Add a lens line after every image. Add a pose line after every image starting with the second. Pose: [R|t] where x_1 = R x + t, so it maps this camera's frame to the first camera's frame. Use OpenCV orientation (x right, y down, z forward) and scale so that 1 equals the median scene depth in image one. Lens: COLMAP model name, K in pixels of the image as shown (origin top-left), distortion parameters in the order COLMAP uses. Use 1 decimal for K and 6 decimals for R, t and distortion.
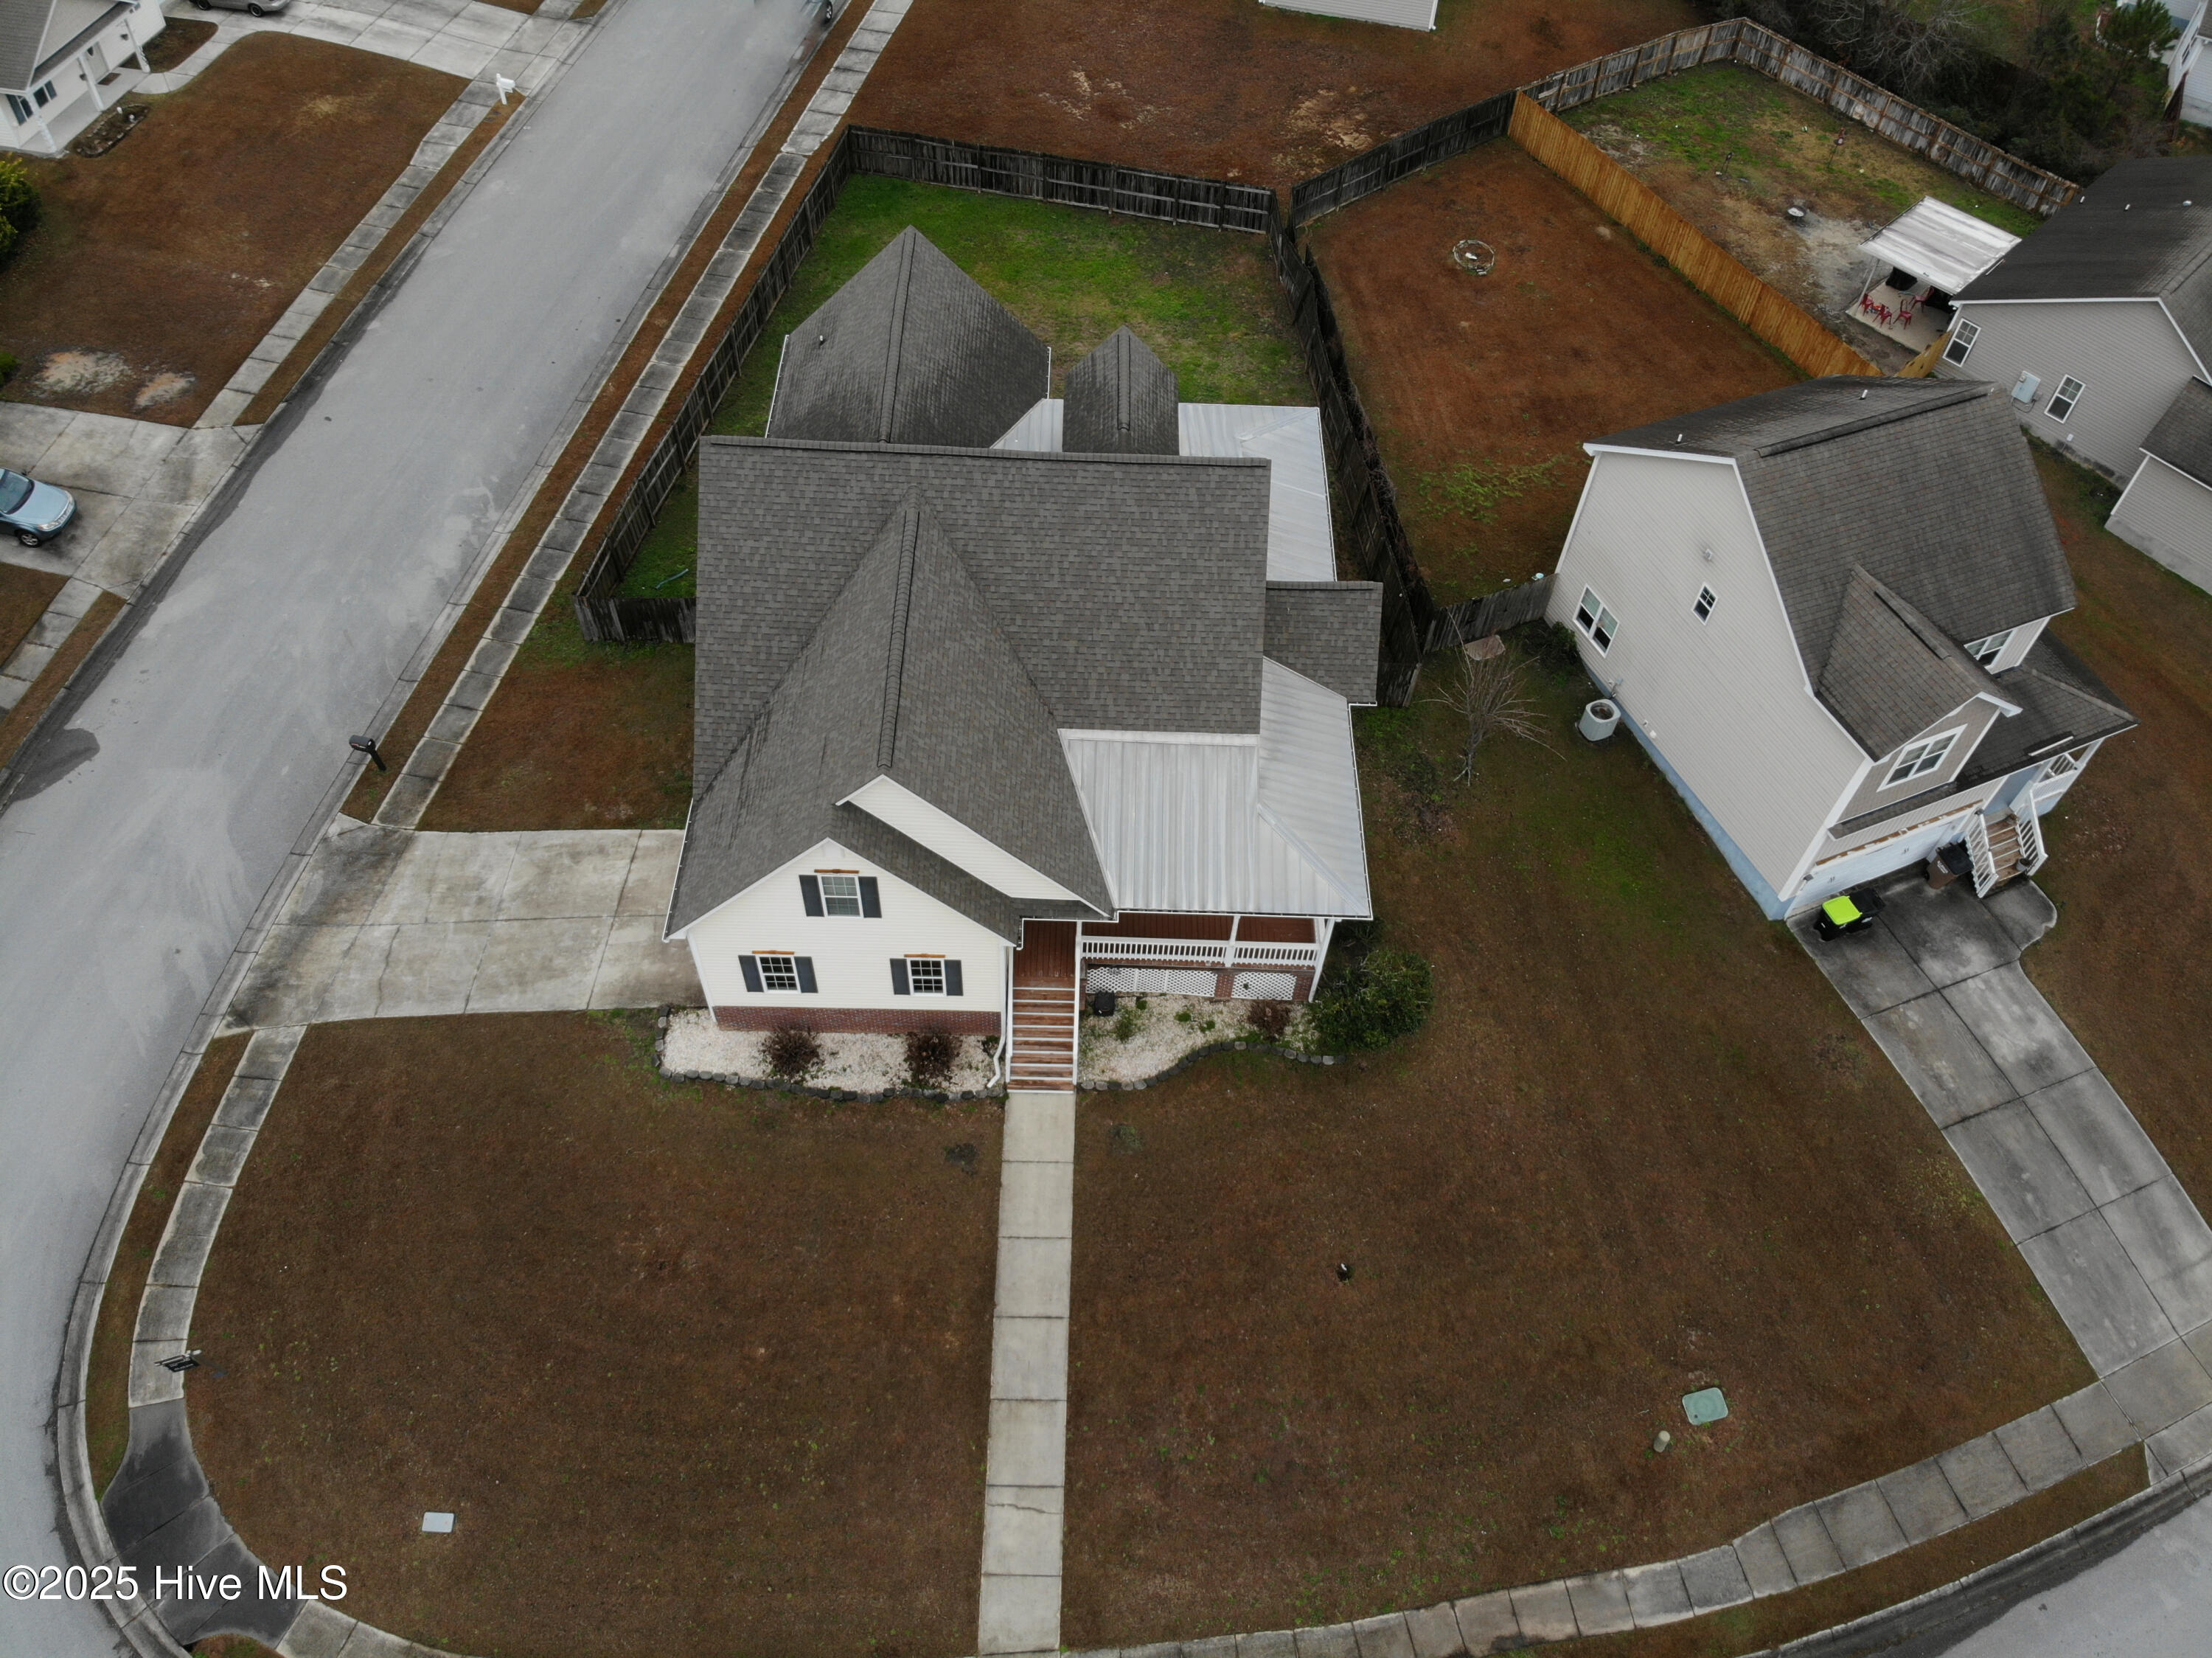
lens RADIAL K [[1647.1, 0, 1113.1], [0, 1647.1, 824.9], [0, 0, 1]] dist [0.044073, -0.138840]
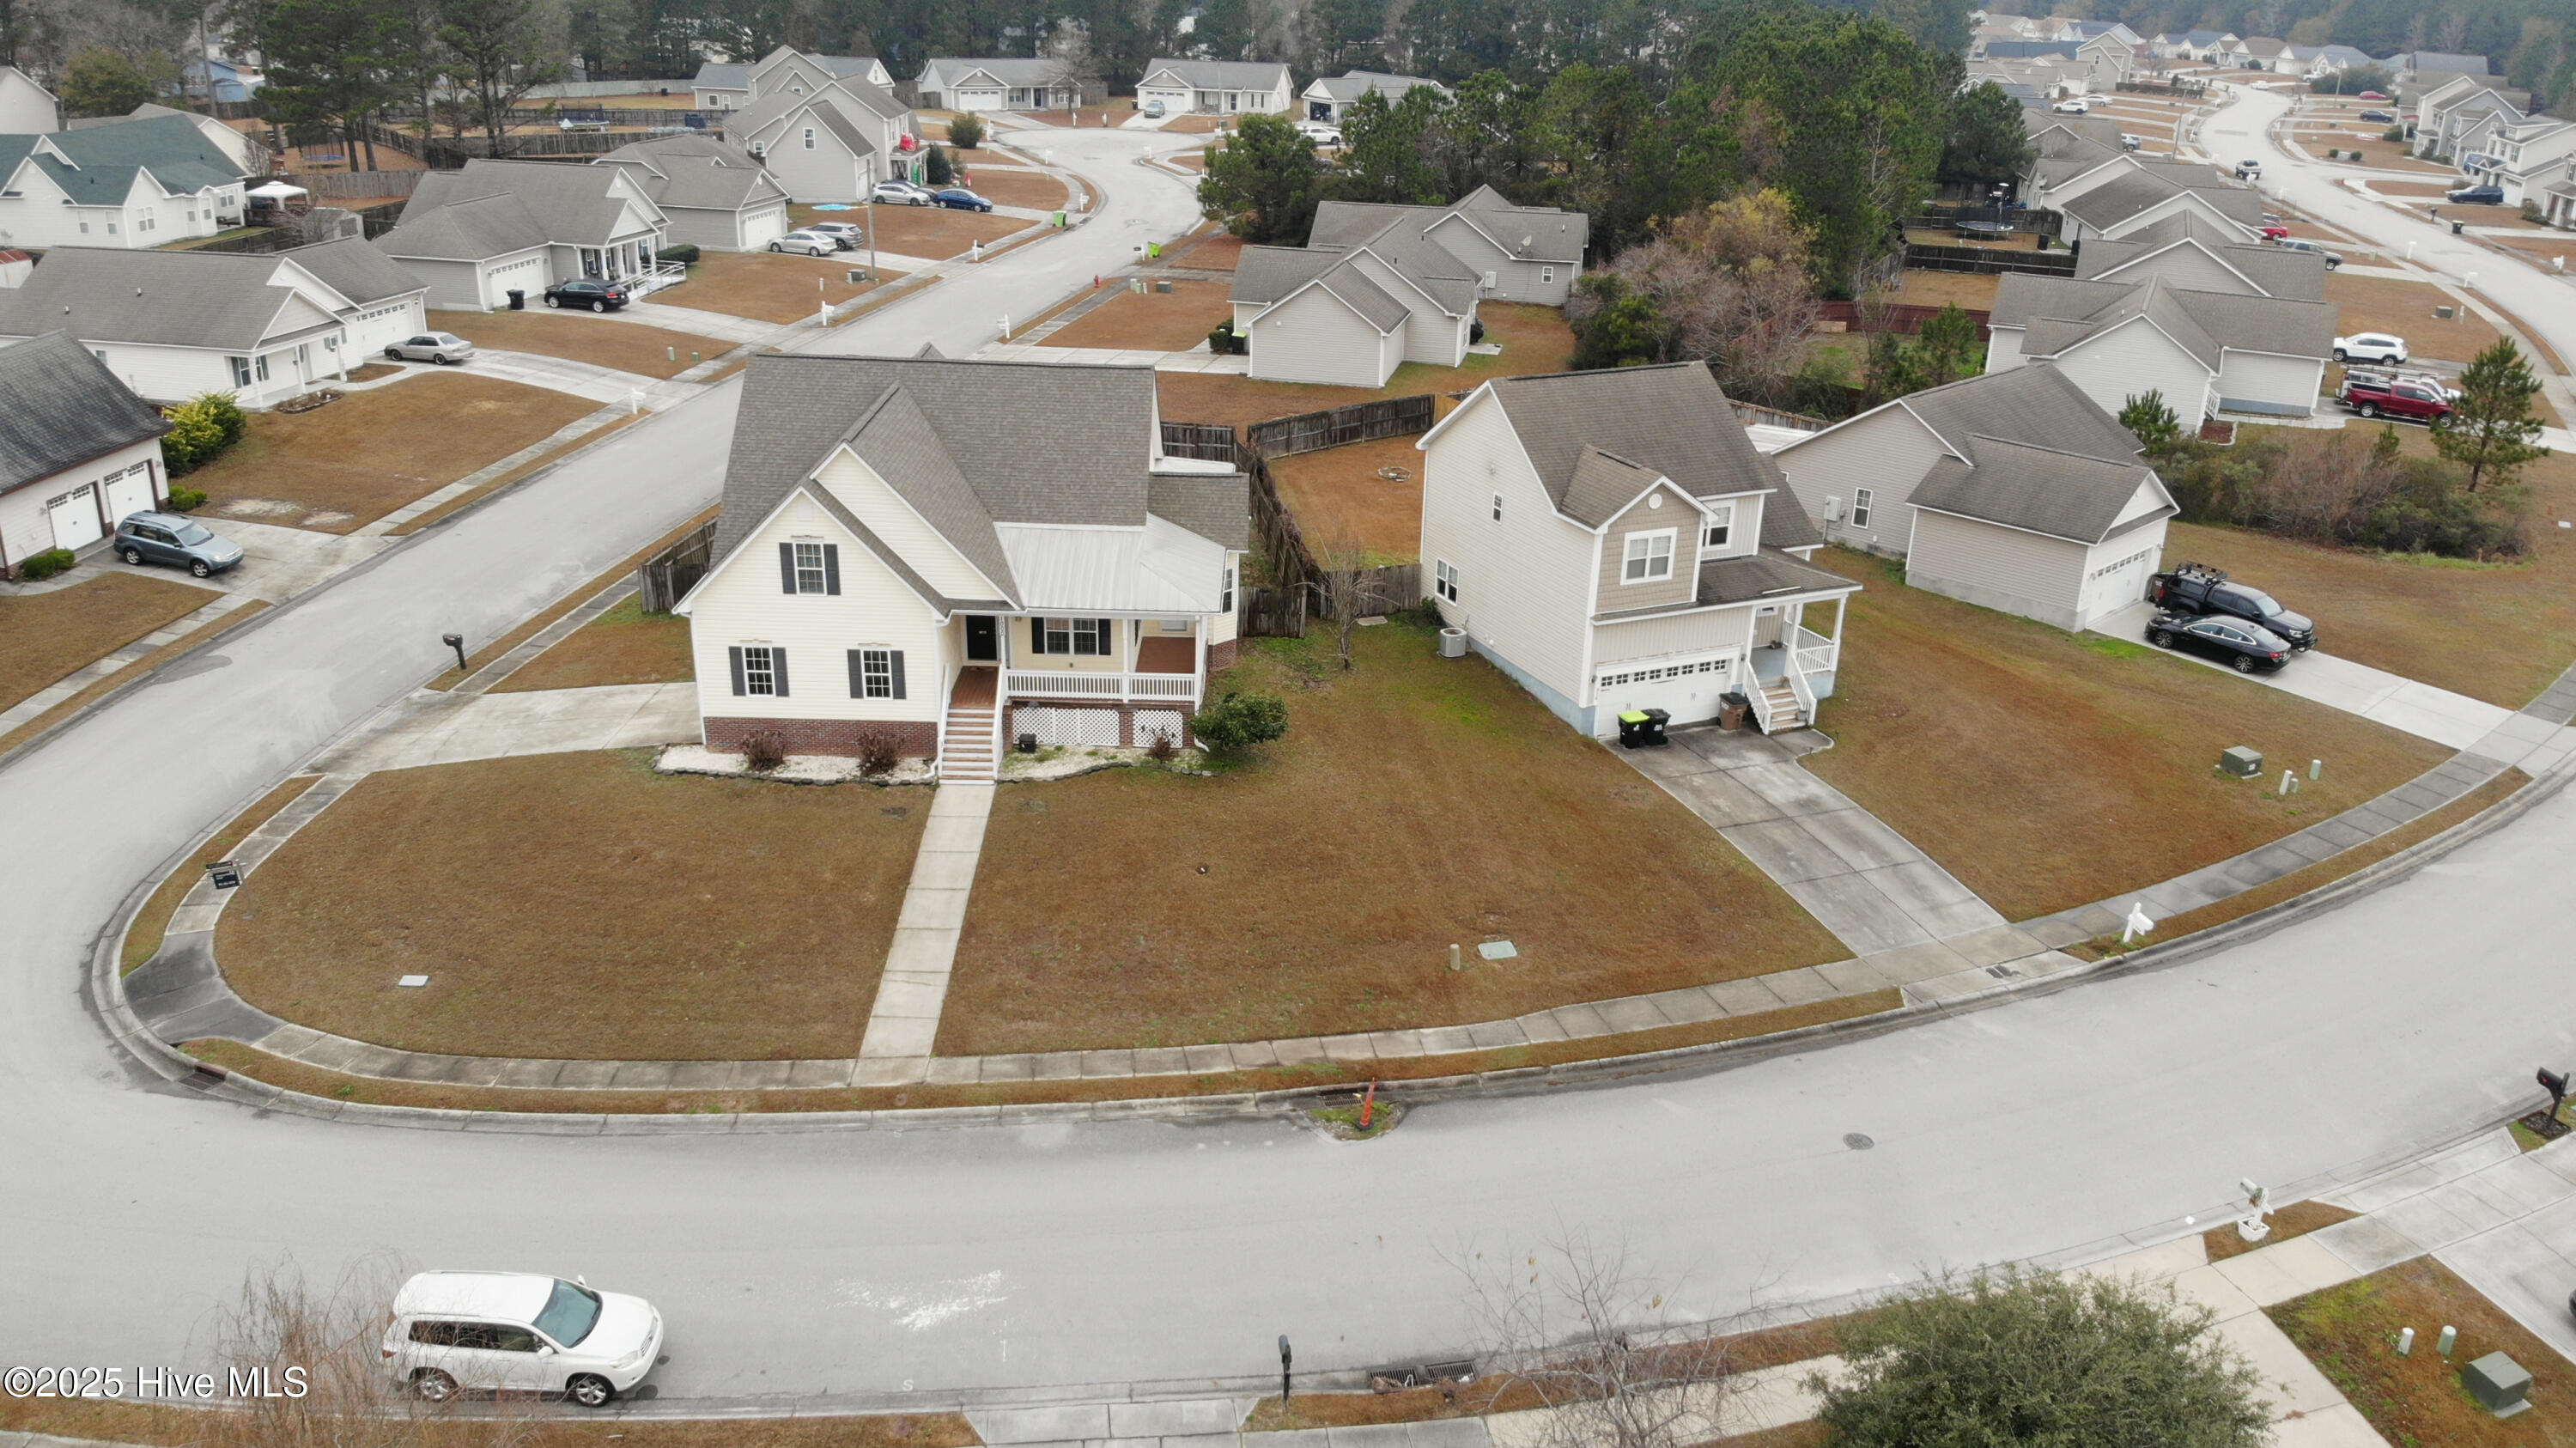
lens RADIAL K [[1893.5, 0, 1324.5], [0, 1893.5, 801.6], [0, 0, 1]] dist [0.077191, -0.190407]
pose [[0.999574, -0.020000, 0.021272, 0.186772], [0.027636, 0.883179, -0.468221, 0.818771], [-0.009422, 0.468609, 0.883355, -0.243846]]
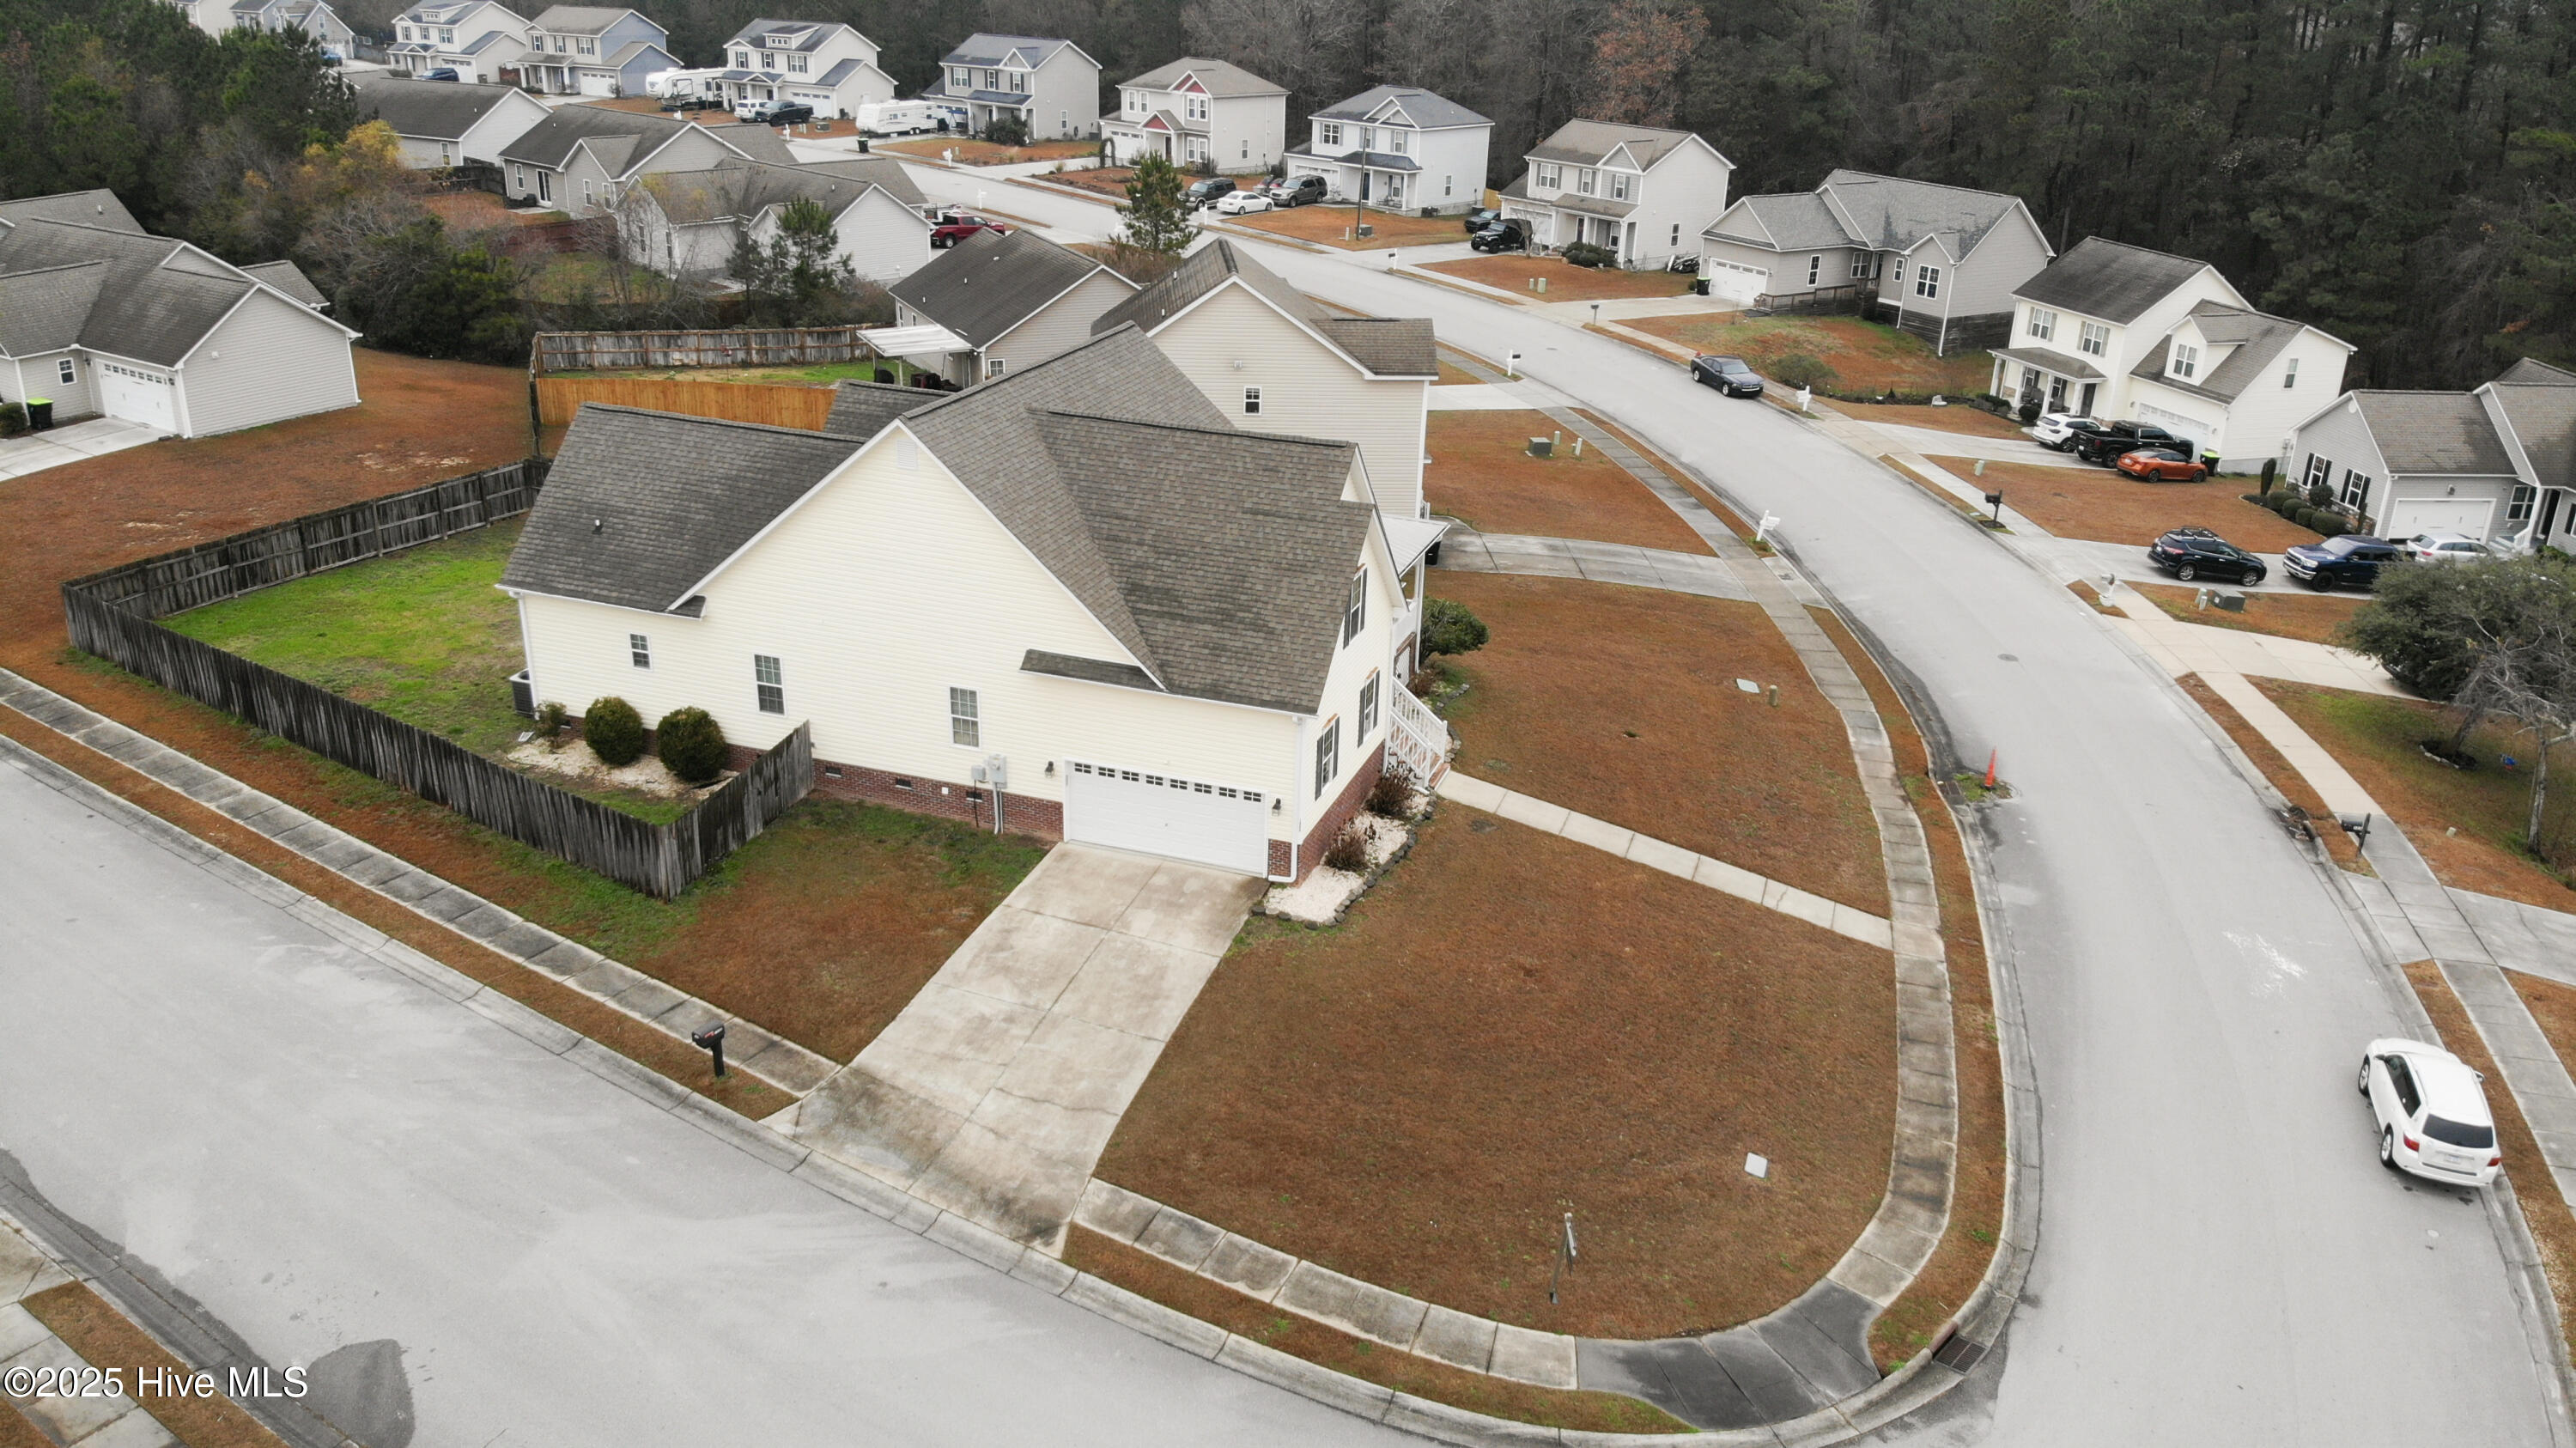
lens RADIAL K [[1893.5, 0, 1281.7], [0, 1893.5, 725.8], [0, 0, 1]] dist [0.077191, -0.190407]
pose [[0.324188, -0.392579, 0.860688, -1.119321], [0.736308, 0.675937, 0.030971, 0.018703], [-0.593930, 0.623691, 0.508190, 0.380600]]
